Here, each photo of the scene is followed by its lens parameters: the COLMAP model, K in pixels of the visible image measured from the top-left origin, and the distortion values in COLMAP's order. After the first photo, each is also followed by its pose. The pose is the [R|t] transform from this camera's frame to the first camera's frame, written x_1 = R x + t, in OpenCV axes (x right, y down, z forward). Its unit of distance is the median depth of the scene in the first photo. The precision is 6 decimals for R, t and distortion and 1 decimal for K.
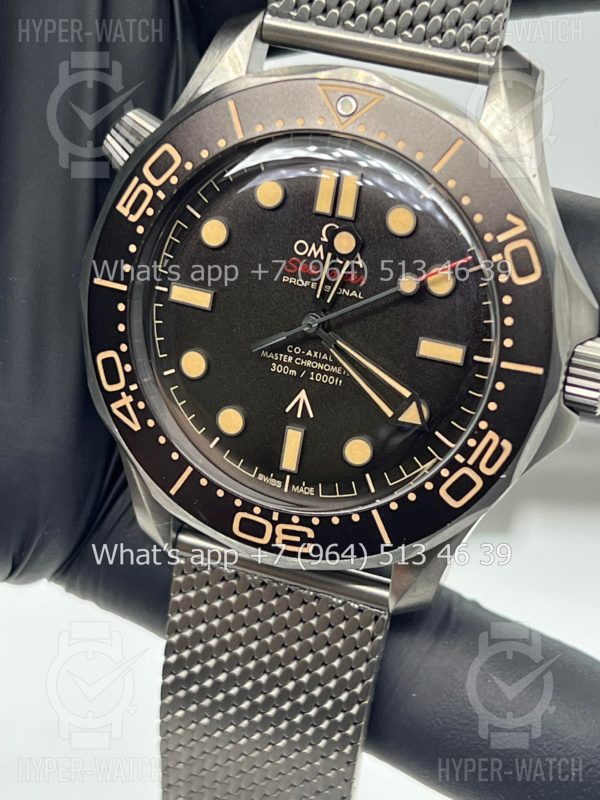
lens RADIAL K [[1864.3, 0, 305.8], [0, 1864.3, 403.7], [0, 0, 1]] dist [0.209926, 0.000000]
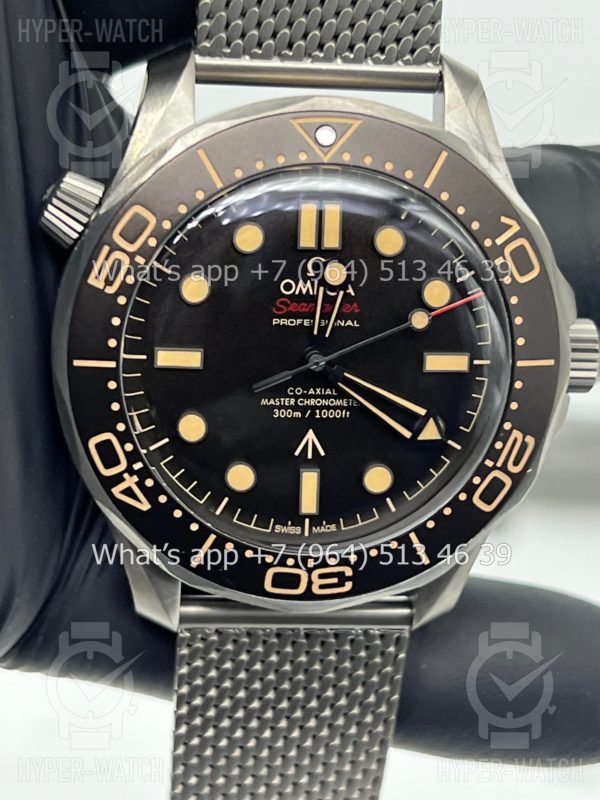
lens RADIAL K [[1864.3, 0, 295.6], [0, 1864.3, 394.3], [0, 0, 1]] dist [0.209926, 0.000000]
pose [[0.905961, -0.207630, 0.368951, -0.365928], [0.201356, 0.977922, 0.055903, -0.081972], [-0.372412, 0.023644, 0.927766, 0.100652]]
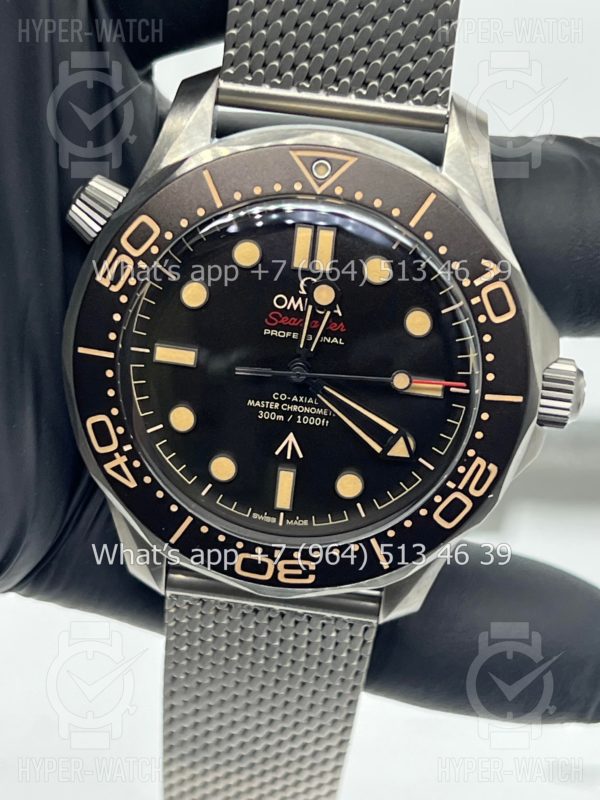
lens RADIAL K [[1864.3, 0, 295.0], [0, 1864.3, 403.9], [0, 0, 1]] dist [0.209926, 0.000000]
pose [[0.975128, -0.115020, 0.189463, -0.198947], [0.097552, 0.990284, 0.099106, -0.129083], [-0.199022, -0.078158, 0.976873, -0.031462]]
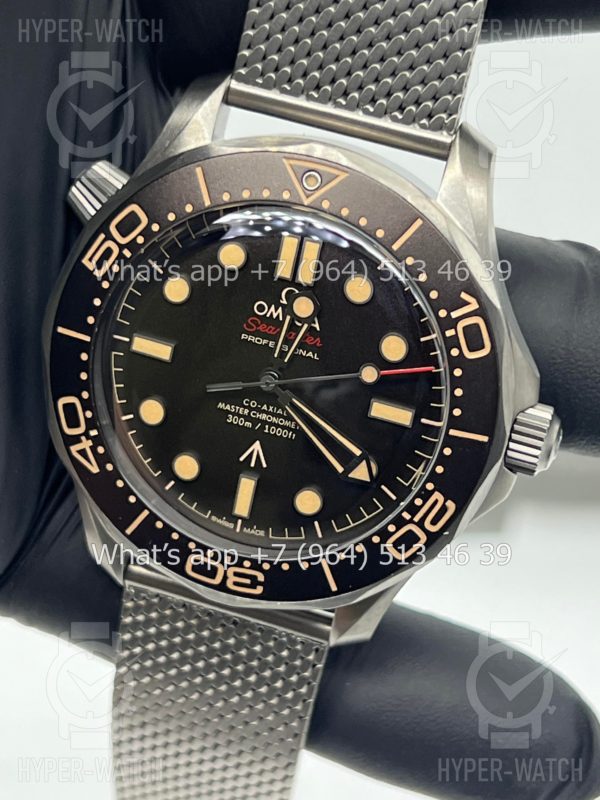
lens RADIAL K [[1864.3, 0, 294.6], [0, 1864.3, 415.0], [0, 0, 1]] dist [0.209926, 0.000000]
pose [[0.996899, 0.024053, 0.074924, -0.060036], [-0.030737, 0.995524, 0.089368, -0.117300], [-0.072439, -0.091394, 0.993177, -0.042513]]
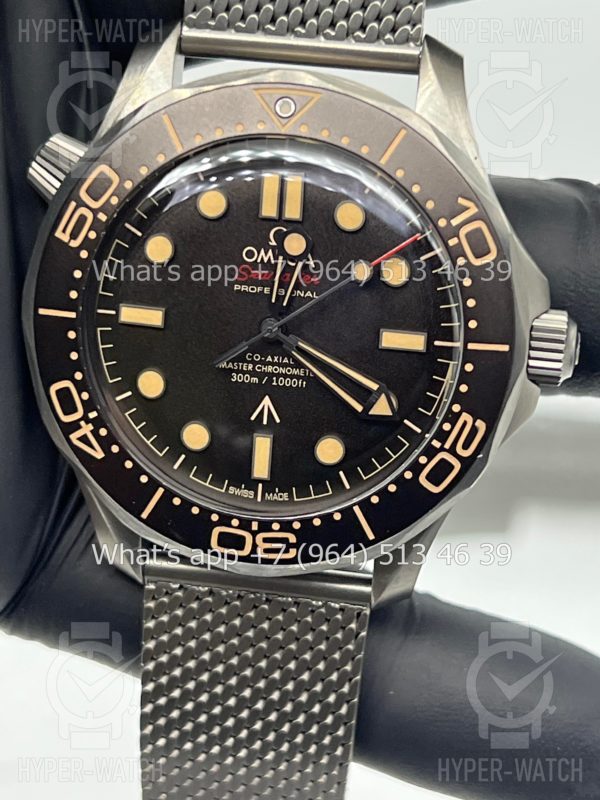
lens RADIAL K [[1864.3, 0, 310.4], [0, 1864.3, 390.9], [0, 0, 1]] dist [0.209926, 0.000000]
pose [[0.981418, -0.120955, 0.148956, -0.127252], [0.123332, 0.992342, -0.006791, -0.000532], [-0.146994, 0.025036, 0.988821, 0.013252]]
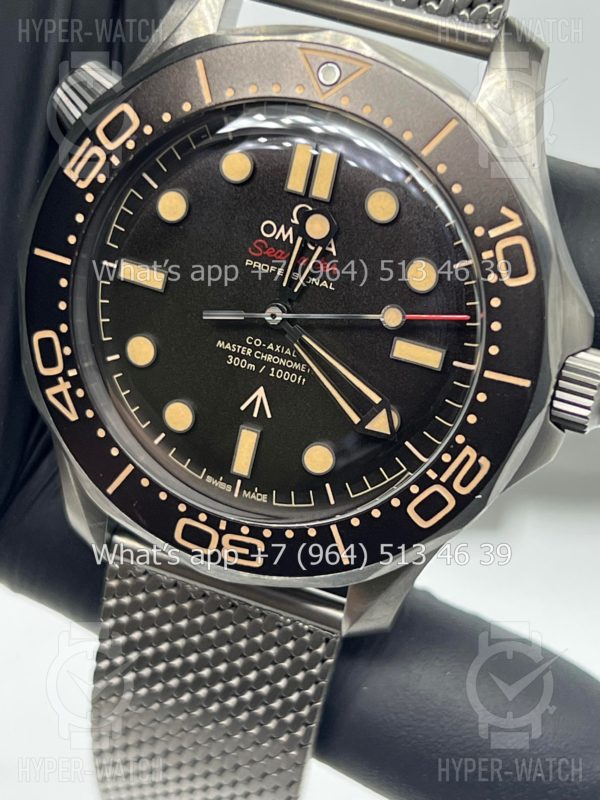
lens RADIAL K [[1864.3, 0, 298.9], [0, 1864.3, 400.4], [0, 0, 1]] dist [0.209926, 0.000000]
pose [[0.997922, 0.055859, 0.032107, -0.012082], [-0.056614, 0.998129, 0.023100, -0.022783], [-0.030756, -0.024870, 0.999217, 0.100895]]
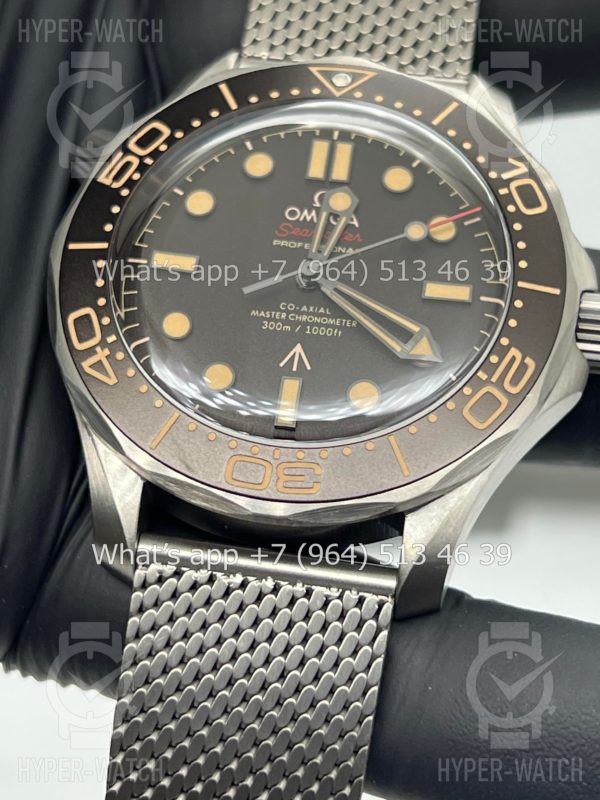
lens RADIAL K [[1864.3, 0, 298.1], [0, 1864.3, 393.1], [0, 0, 1]] dist [0.209926, 0.000000]
pose [[0.972214, 0.082880, 0.218933, -0.204587], [0.063183, 0.807618, -0.586311, 0.561458], [-0.225408, 0.583852, 0.779941, 0.291194]]
